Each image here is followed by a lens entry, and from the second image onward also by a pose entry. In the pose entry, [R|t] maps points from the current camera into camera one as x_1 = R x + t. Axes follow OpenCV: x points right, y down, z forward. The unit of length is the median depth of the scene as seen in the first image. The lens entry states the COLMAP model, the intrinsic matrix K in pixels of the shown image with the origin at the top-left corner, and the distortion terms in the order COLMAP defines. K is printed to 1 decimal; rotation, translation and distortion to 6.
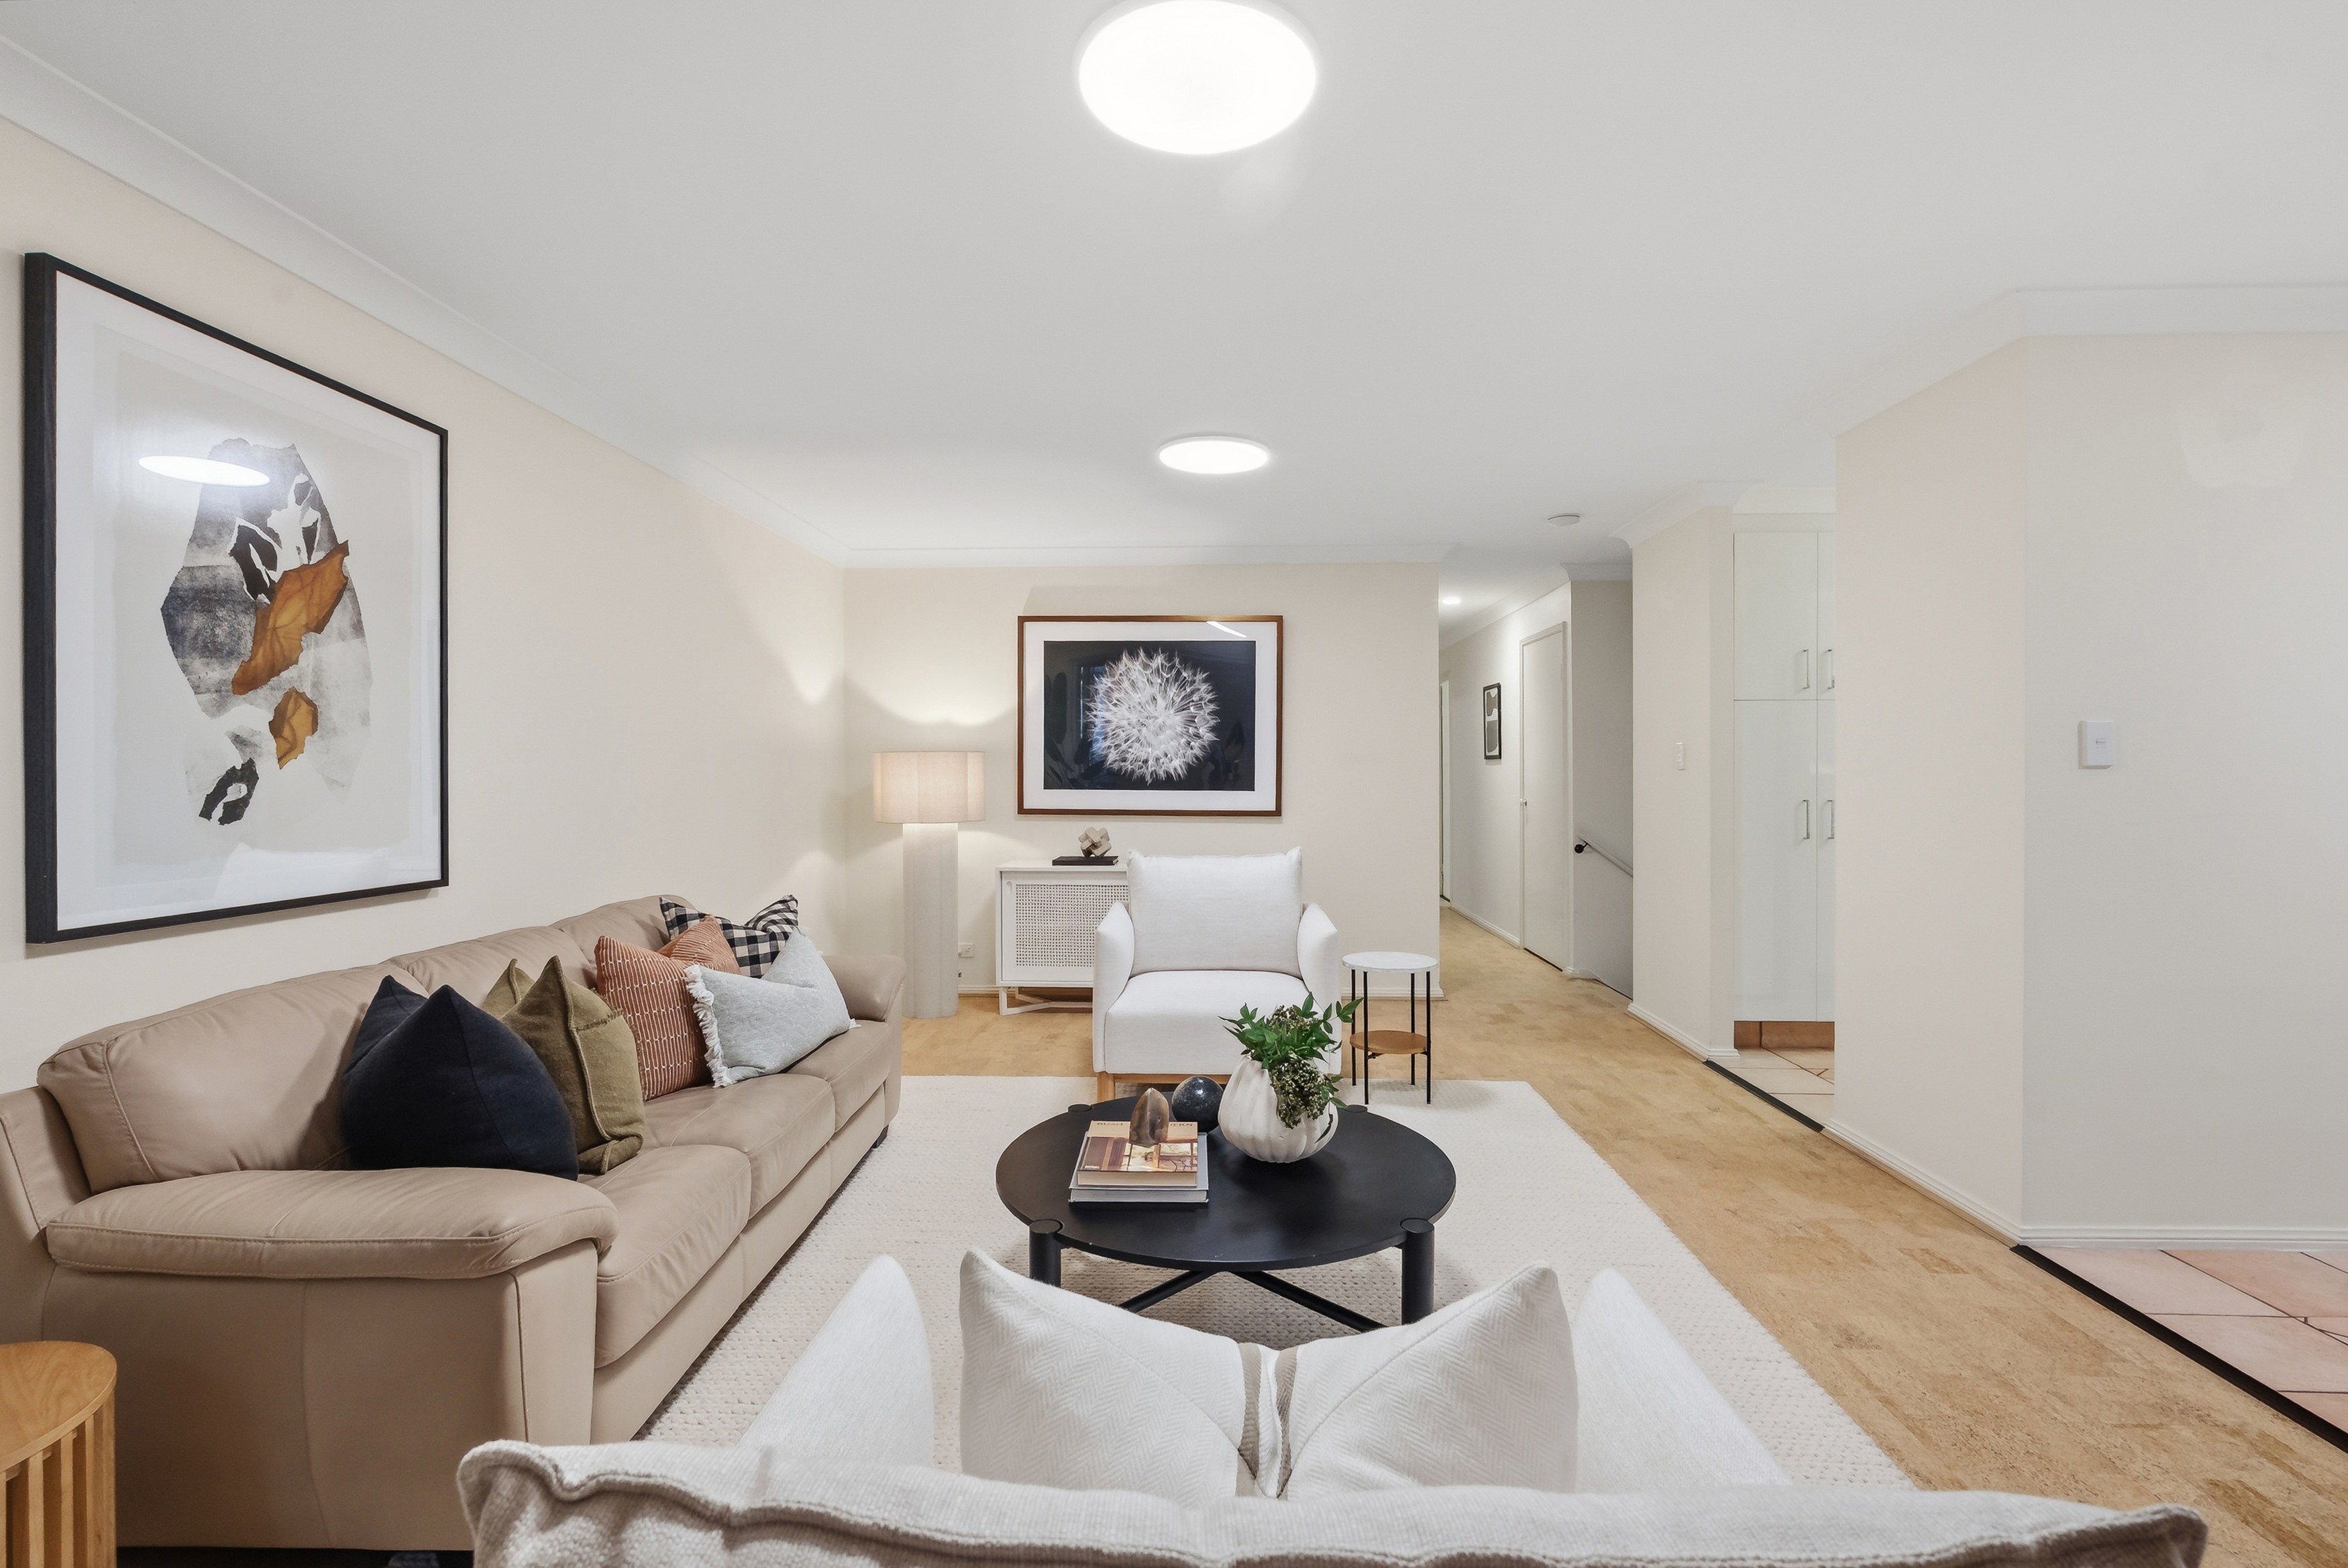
lens RADIAL K [[1095.3, 0, 1157.0], [0, 1095.3, 762.3], [0, 0, 1]] dist [-0.000463, 0.000028]
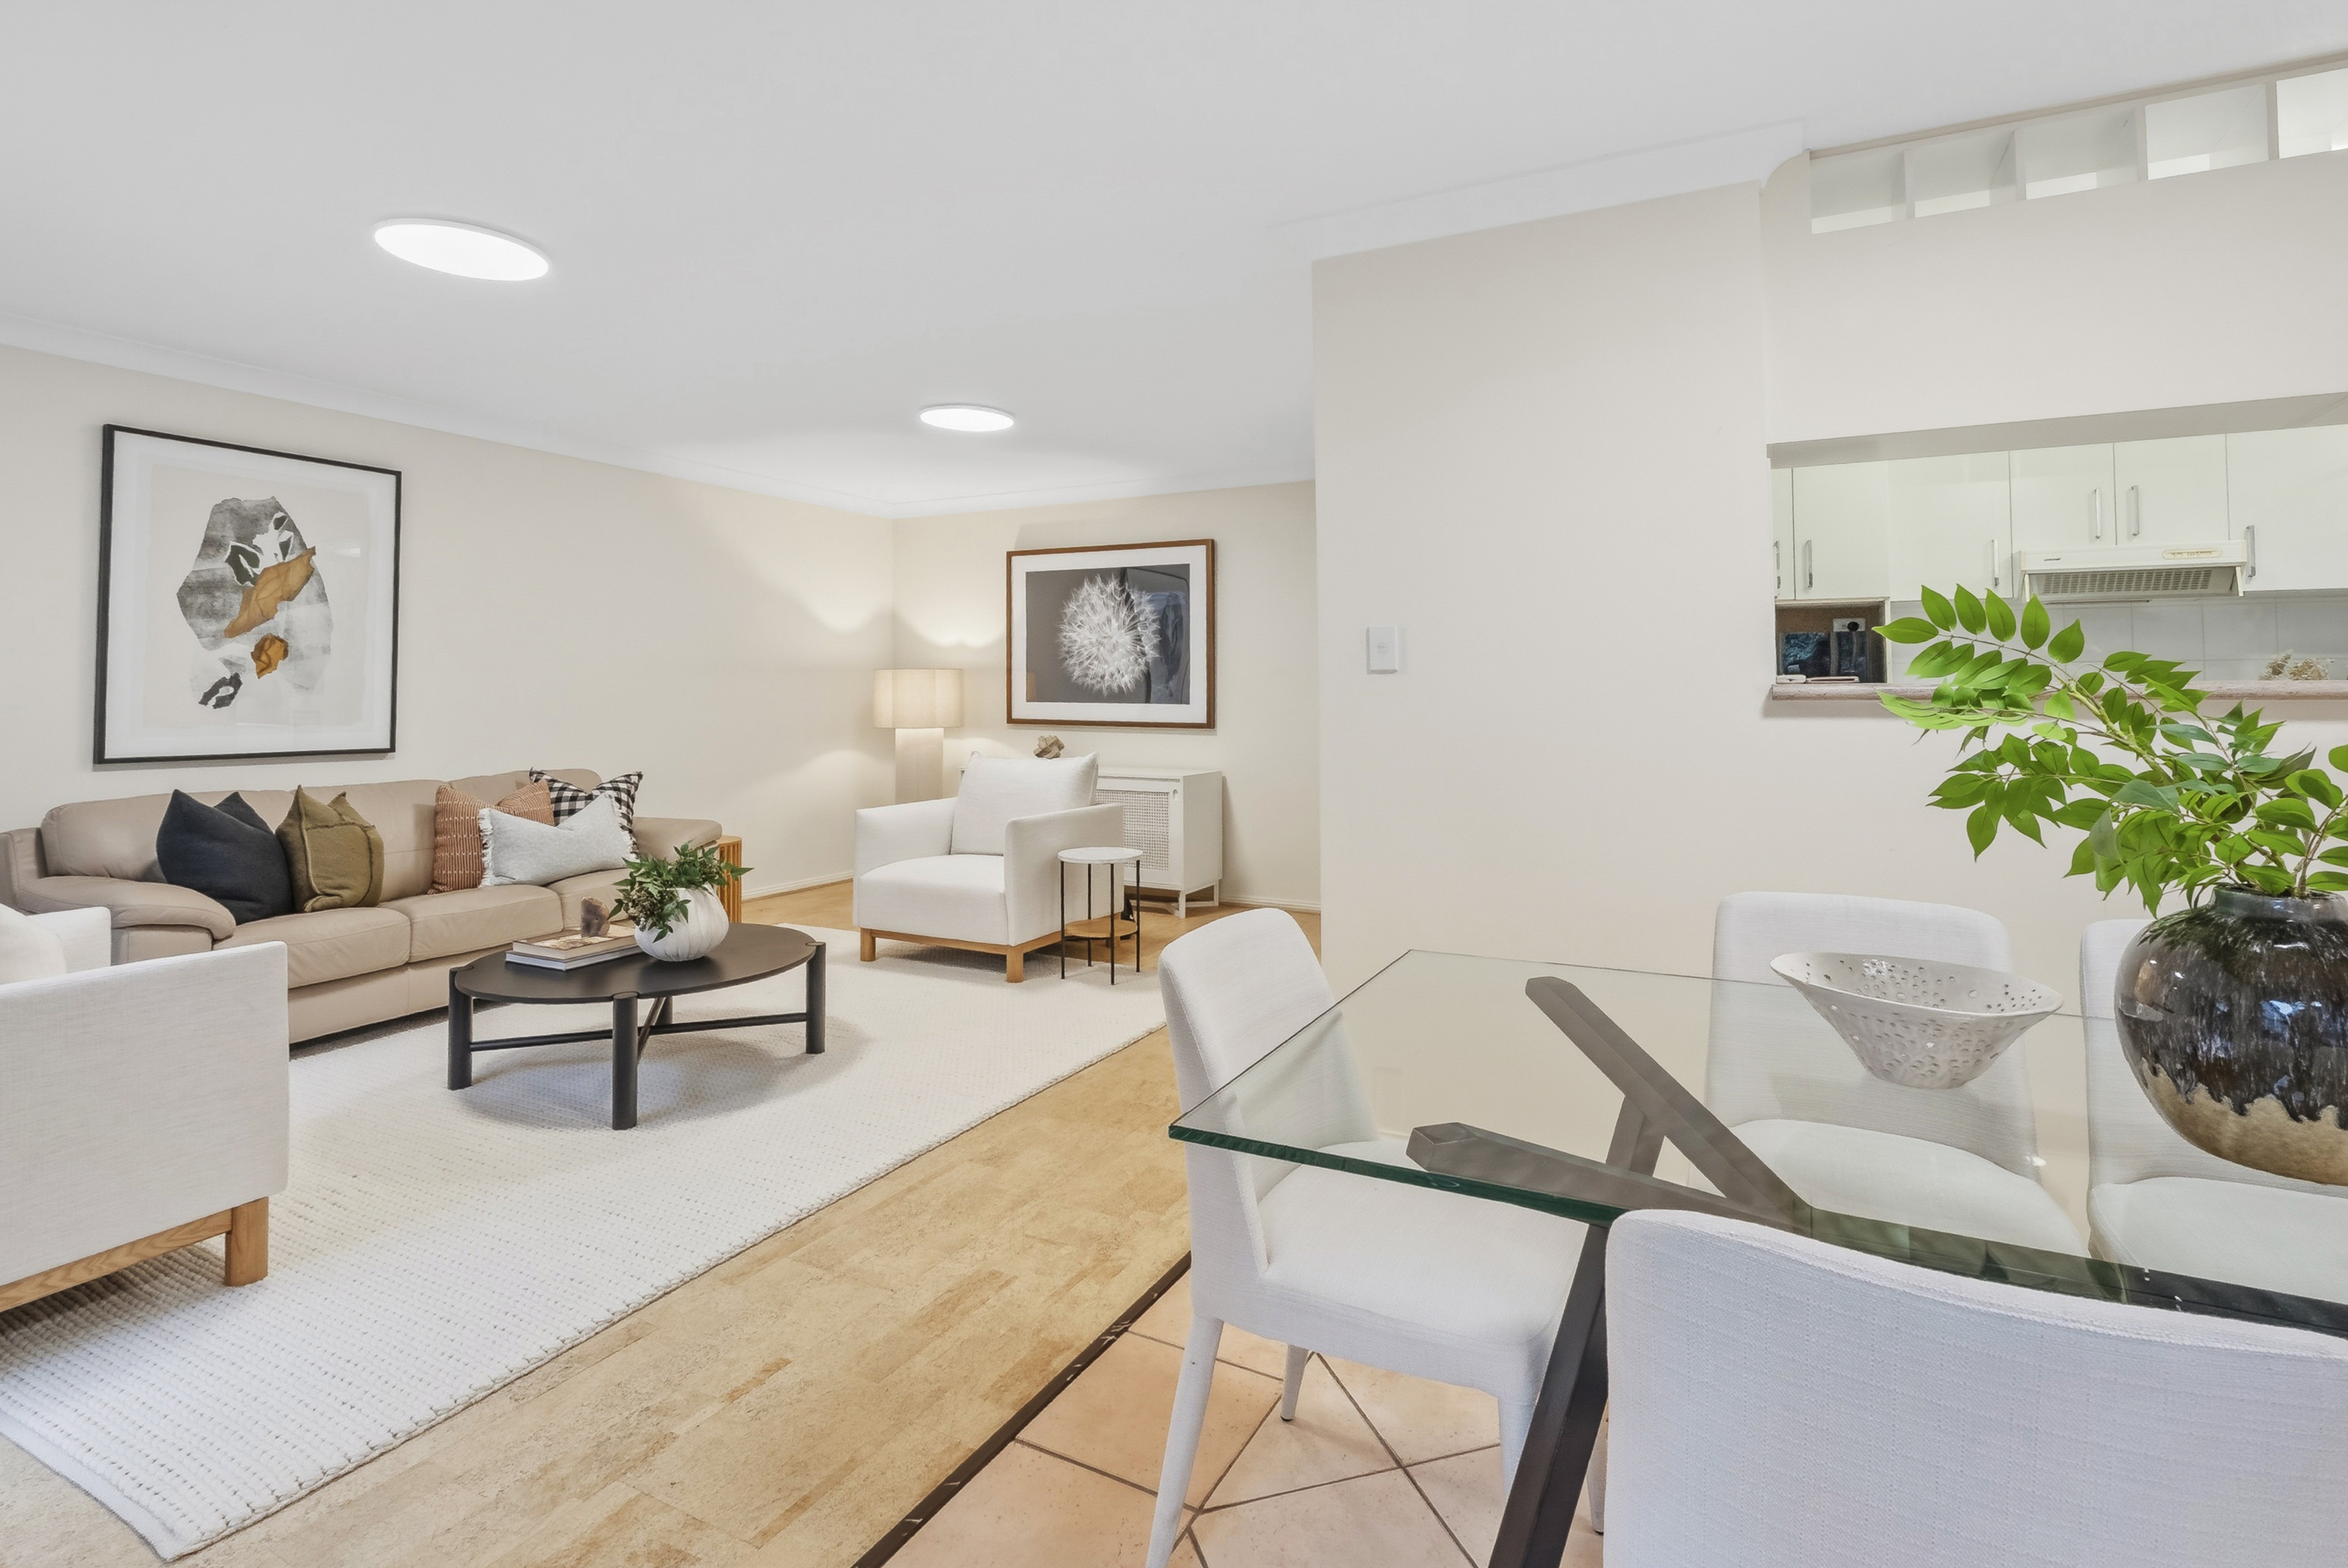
lens RADIAL K [[1157.3, 0, 1180.0], [0, 1157.3, 655.7], [0, 0, 1]] dist [-0.001611, -0.000271]
pose [[0.900235, -0.012878, -0.435215, 1.140981], [0.001676, 0.999658, -0.026113, 0.016788], [0.435402, 0.022779, 0.899948, -0.034775]]
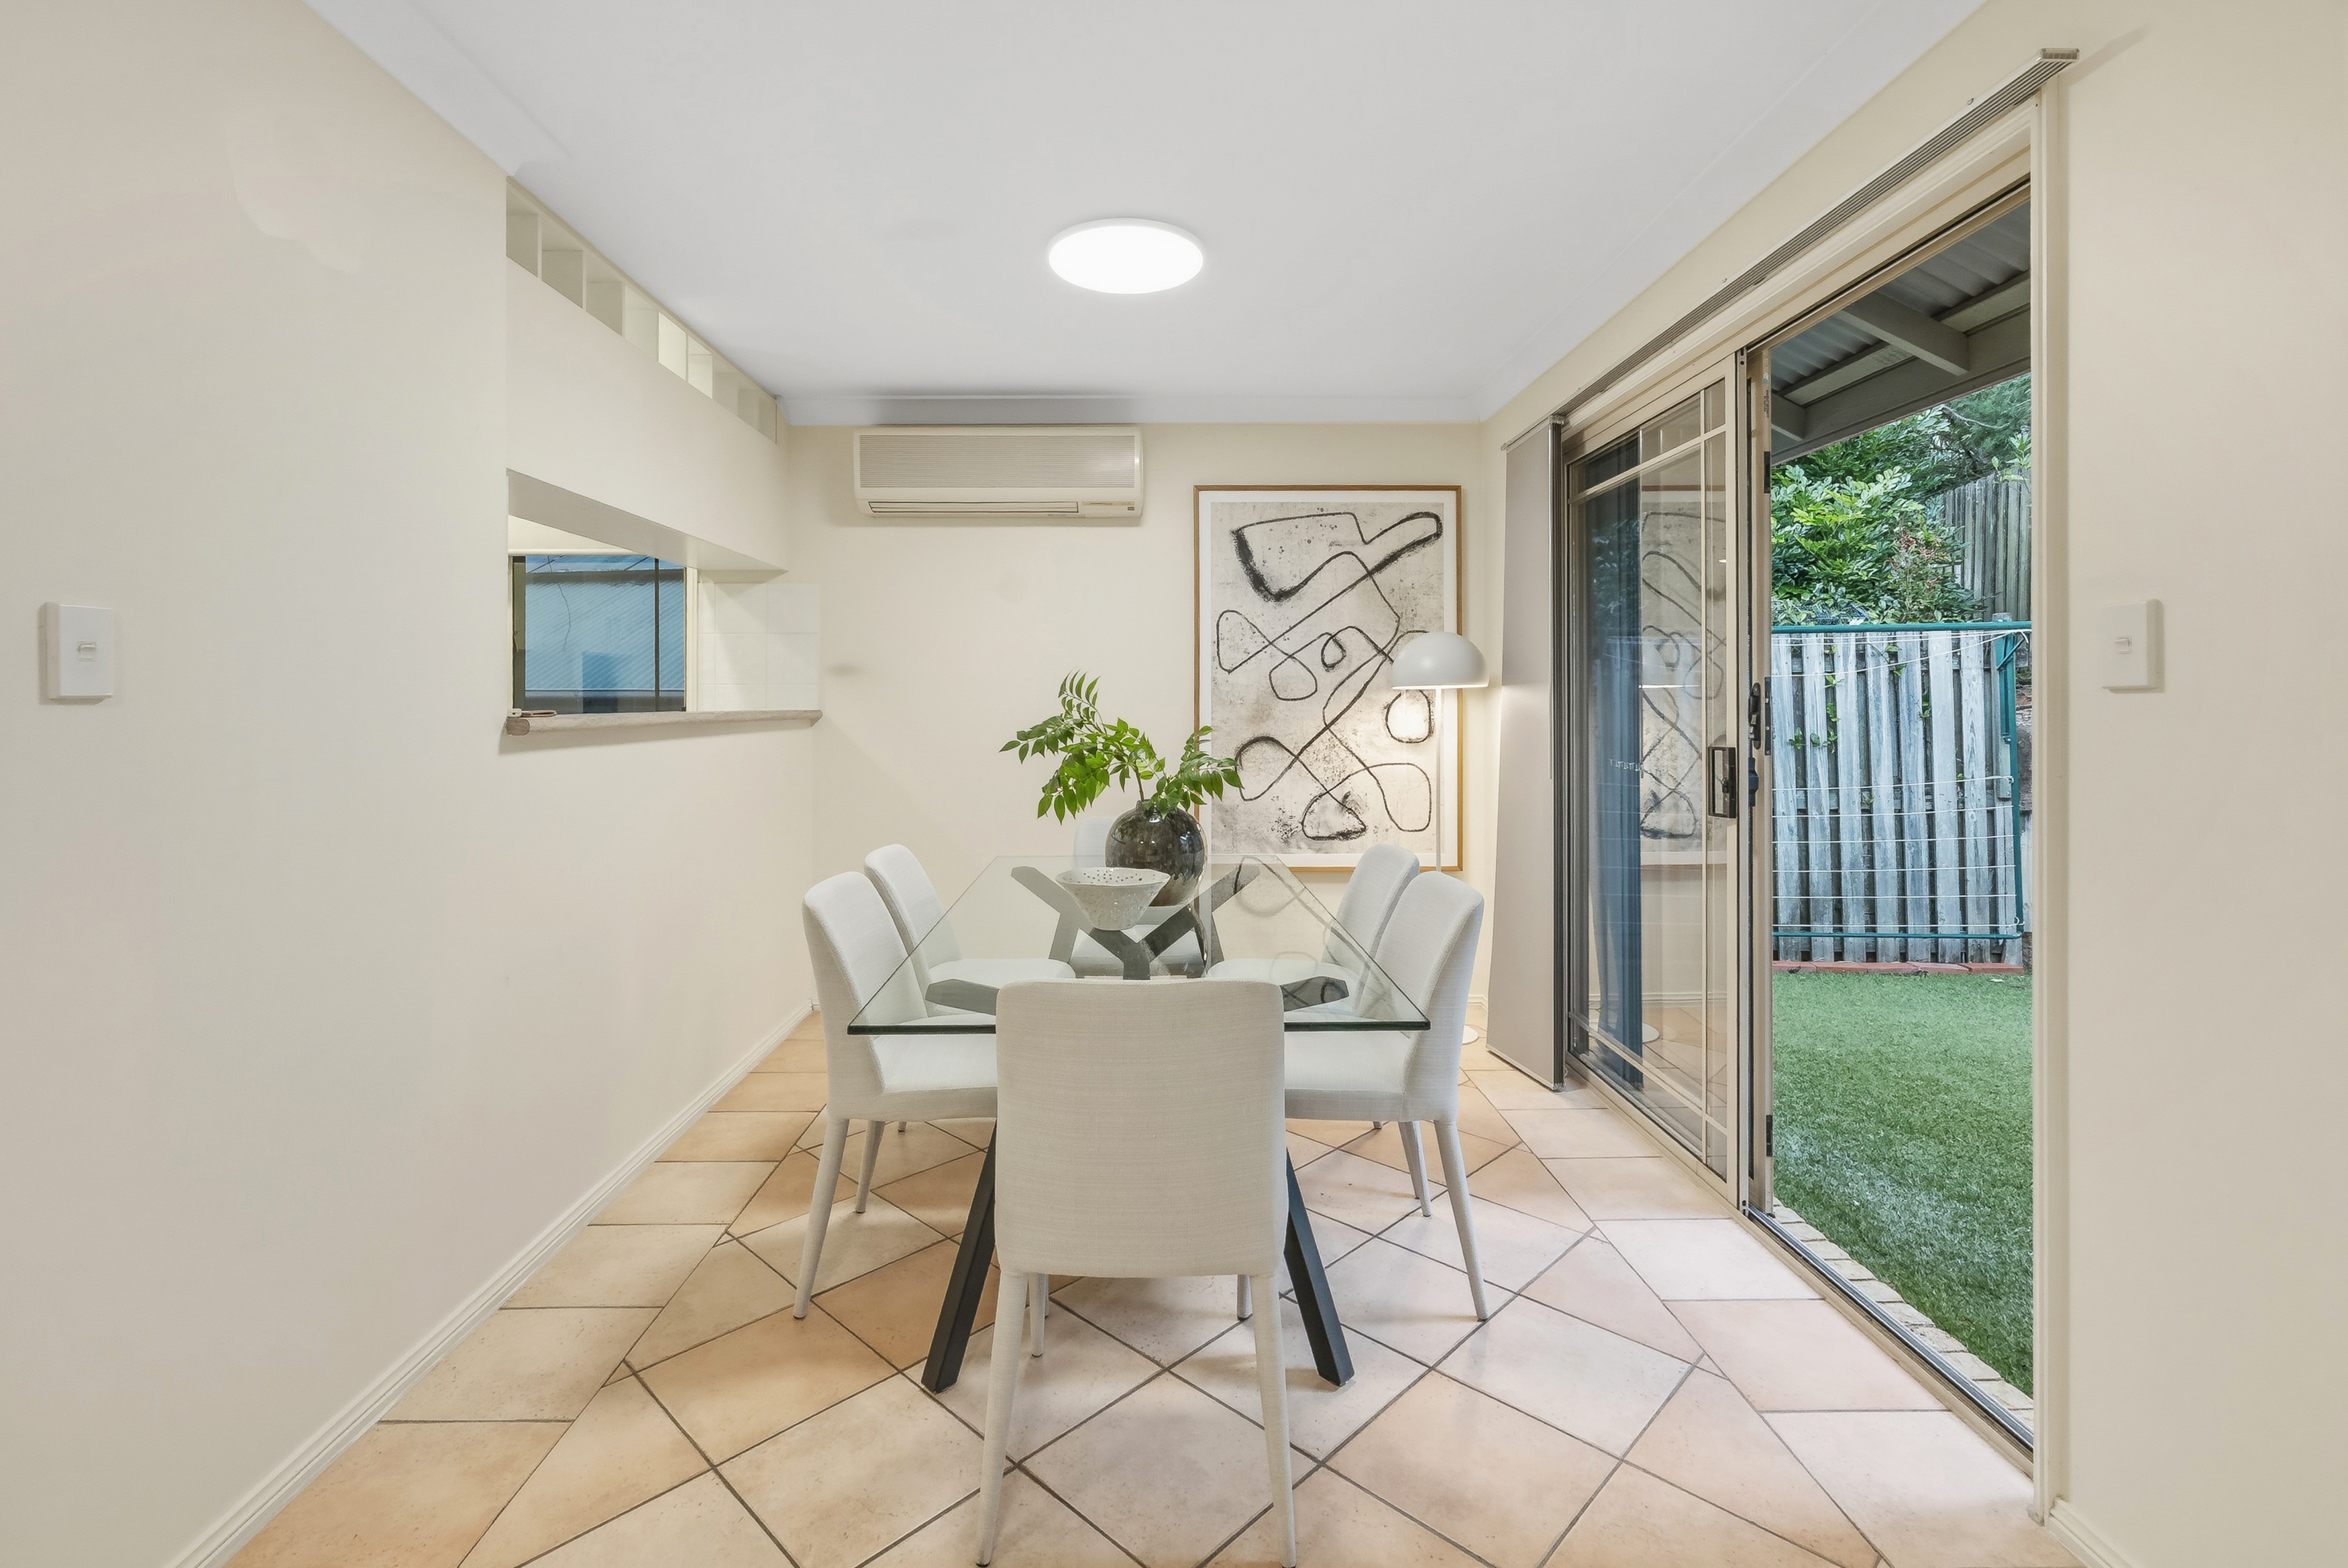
lens RADIAL K [[1072.0, 0, 1161.9], [0, 1072.0, 704.5], [0, 0, 1]] dist [-0.000779, -0.000222]
pose [[-0.056002, -0.003113, 0.998426, 0.351534], [0.004760, 0.999983, 0.003385, 0.006785], [-0.998419, 0.004942, -0.055986, 0.540365]]
